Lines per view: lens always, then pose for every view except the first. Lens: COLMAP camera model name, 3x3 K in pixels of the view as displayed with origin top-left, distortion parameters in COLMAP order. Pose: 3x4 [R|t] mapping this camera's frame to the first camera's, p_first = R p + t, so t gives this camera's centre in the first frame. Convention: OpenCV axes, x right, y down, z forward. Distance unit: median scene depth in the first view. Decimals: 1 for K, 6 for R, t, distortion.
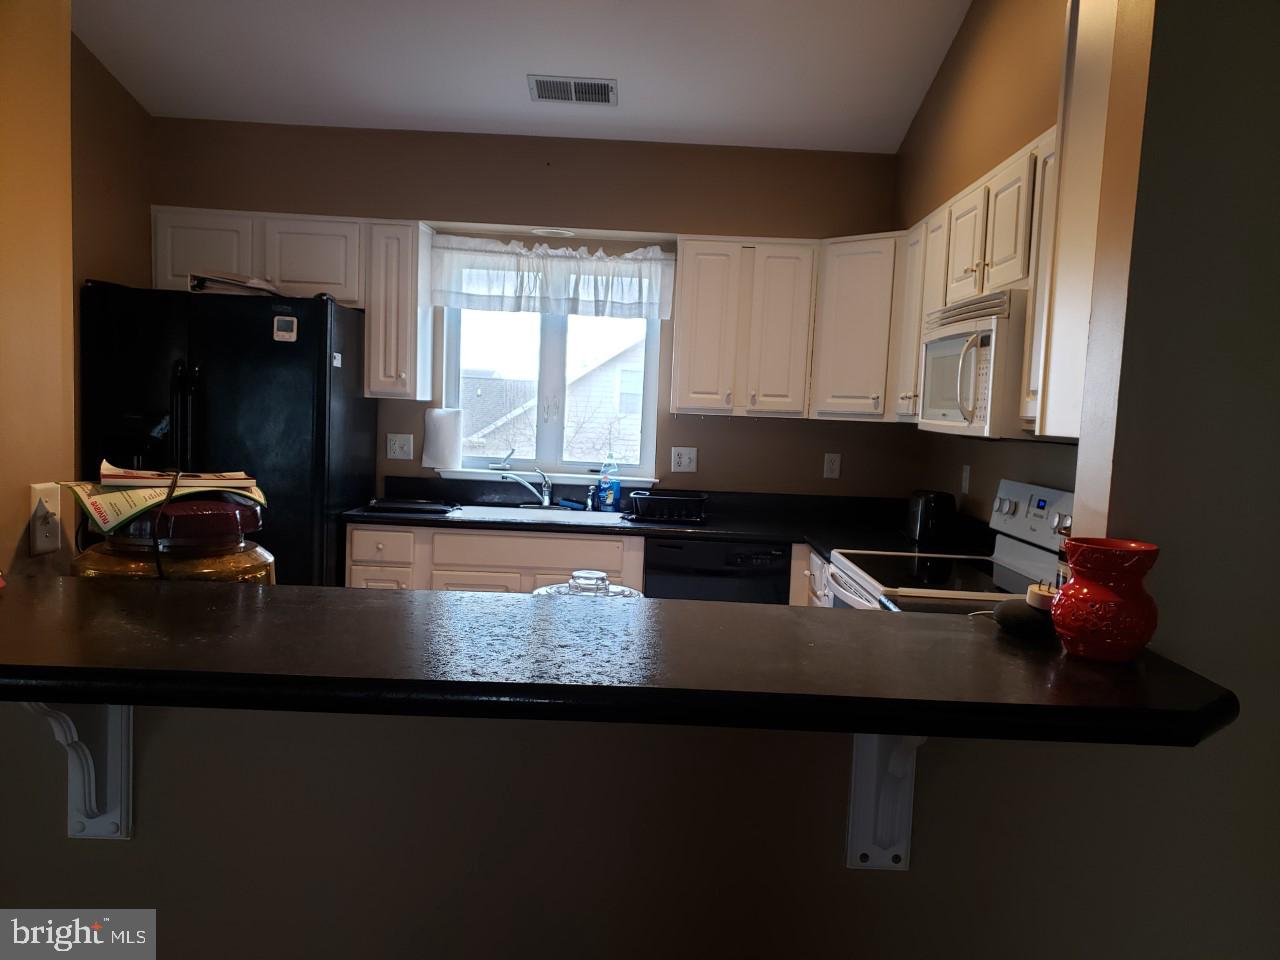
lens RADIAL K [[980.4, 0, 650.8], [0, 980.4, 500.0], [0, 0, 1]] dist [0.058694, -0.055737]
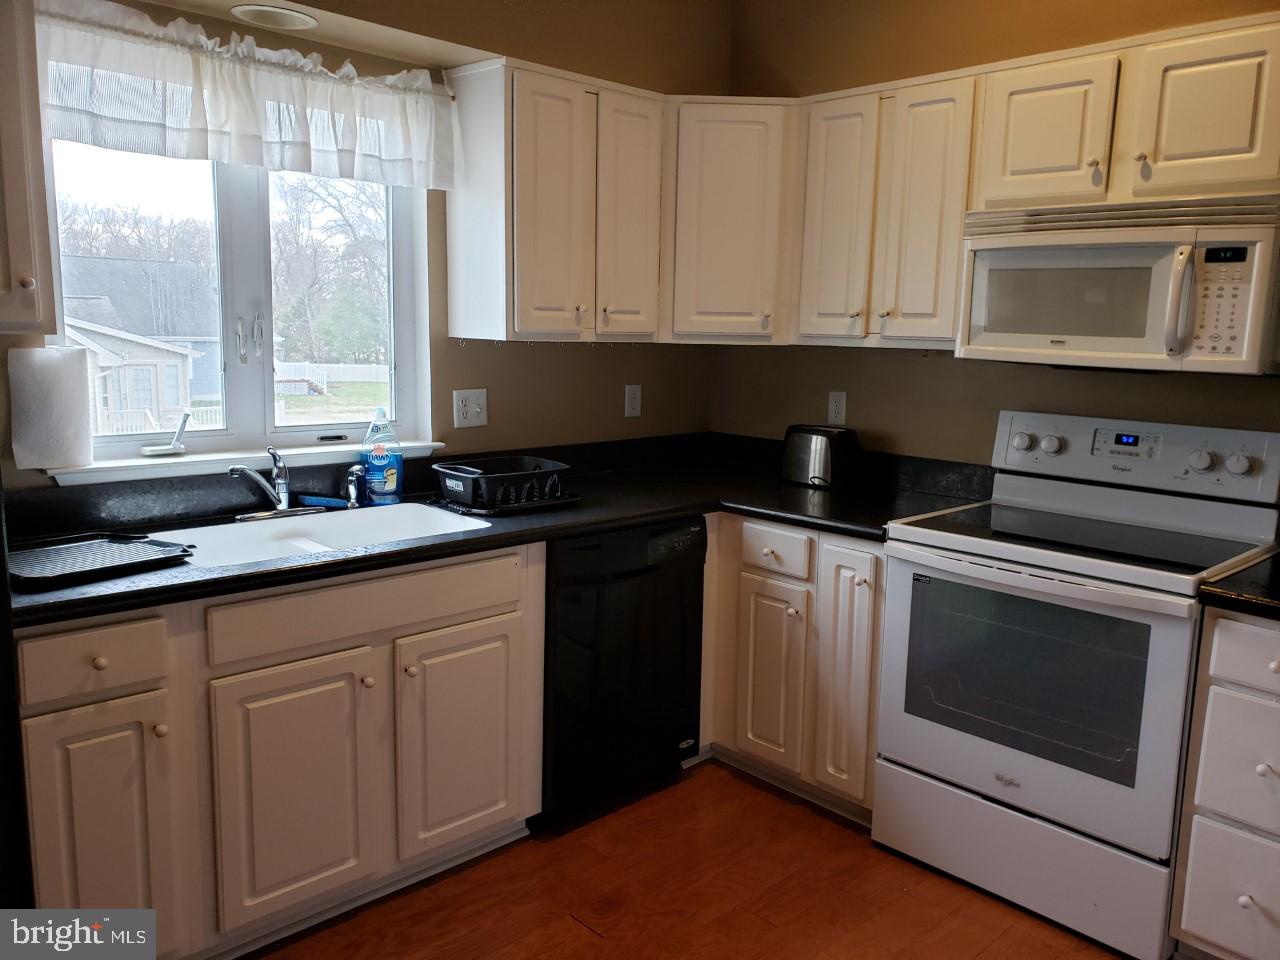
lens RADIAL K [[980.4, 0, 656.8], [0, 980.4, 477.4], [0, 0, 1]] dist [0.058694, -0.055737]
pose [[0.720278, -0.134507, 0.680520, -0.381203], [0.073255, 0.990284, 0.118199, -0.072348], [-0.689807, -0.035285, 0.723133, 0.475386]]
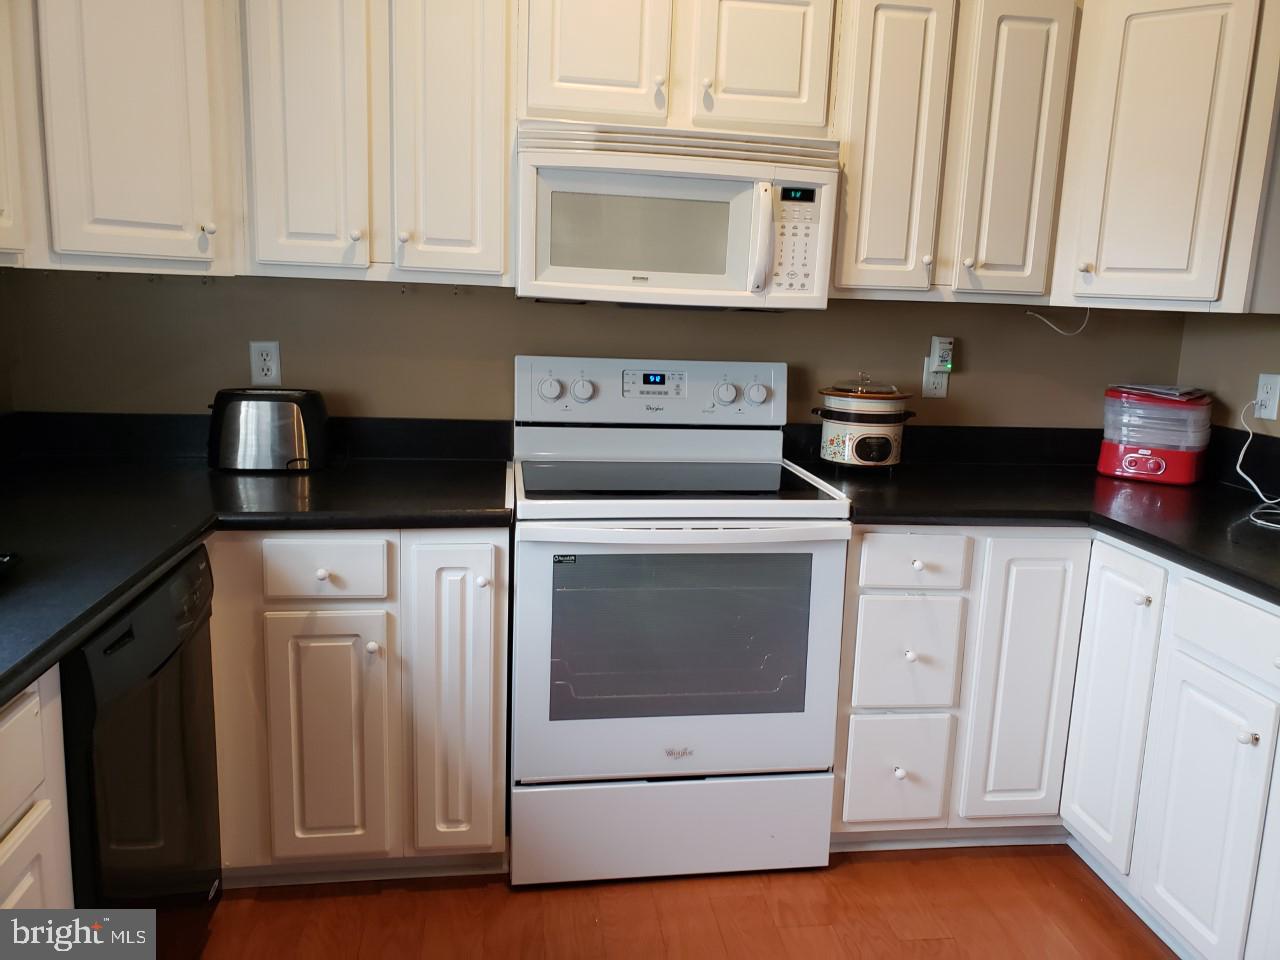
lens RADIAL K [[980.4, 0, 646.1], [0, 980.4, 480.5], [0, 0, 1]] dist [0.058694, -0.055737]
pose [[-0.142796, -0.231202, 0.962369, -0.342752], [0.050763, 0.969343, 0.240410, -0.087244], [-0.988450, 0.083182, -0.126682, 0.827166]]
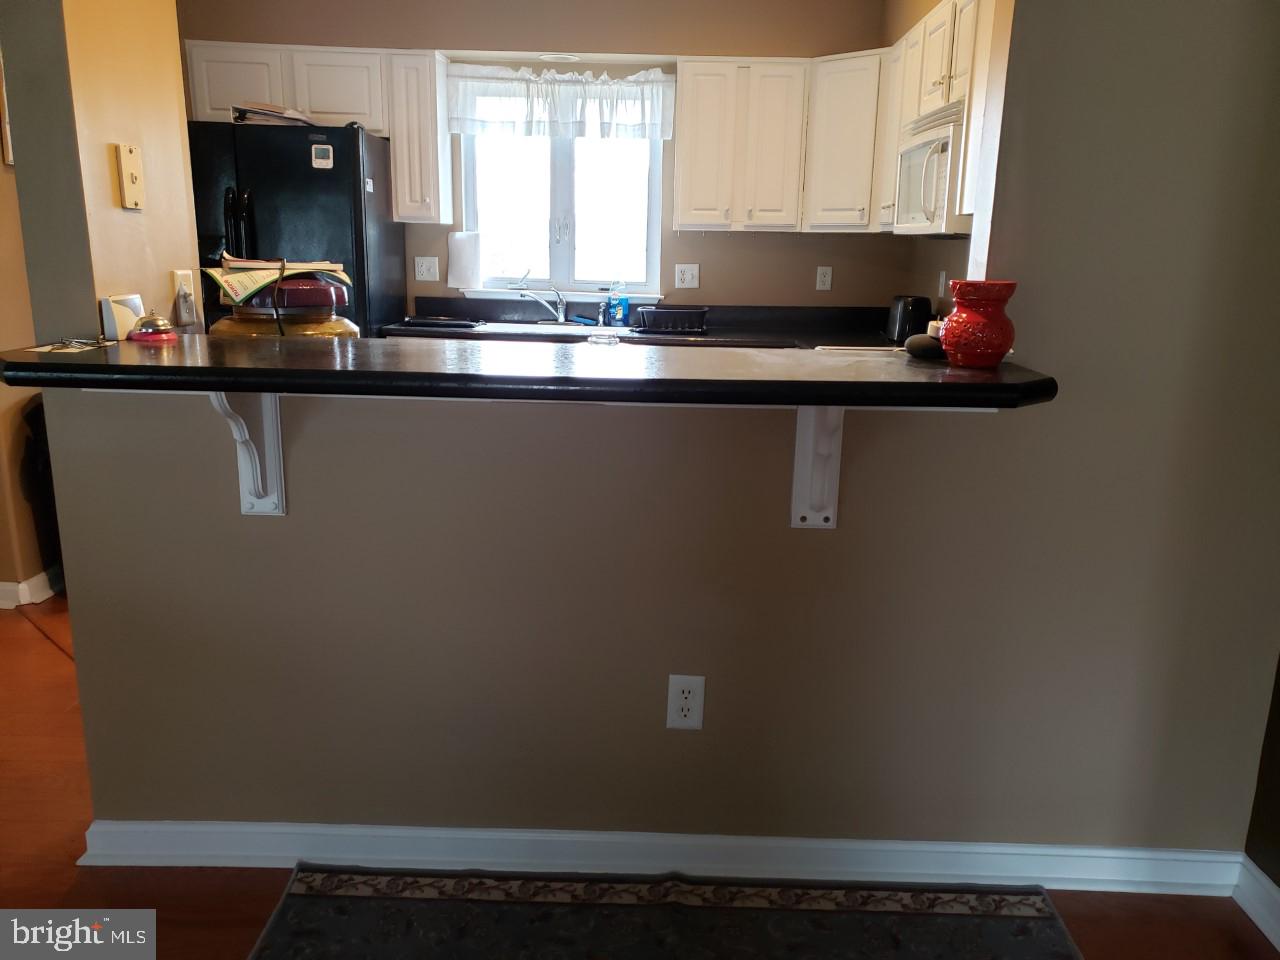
lens RADIAL K [[980.4, 0, 643.8], [0, 980.4, 483.3], [0, 0, 1]] dist [0.058694, -0.055737]
pose [[0.999602, -0.017799, -0.021882, 0.006594], [0.020705, 0.989837, 0.140691, 0.036311], [0.019155, -0.141088, 0.989812, -0.125882]]
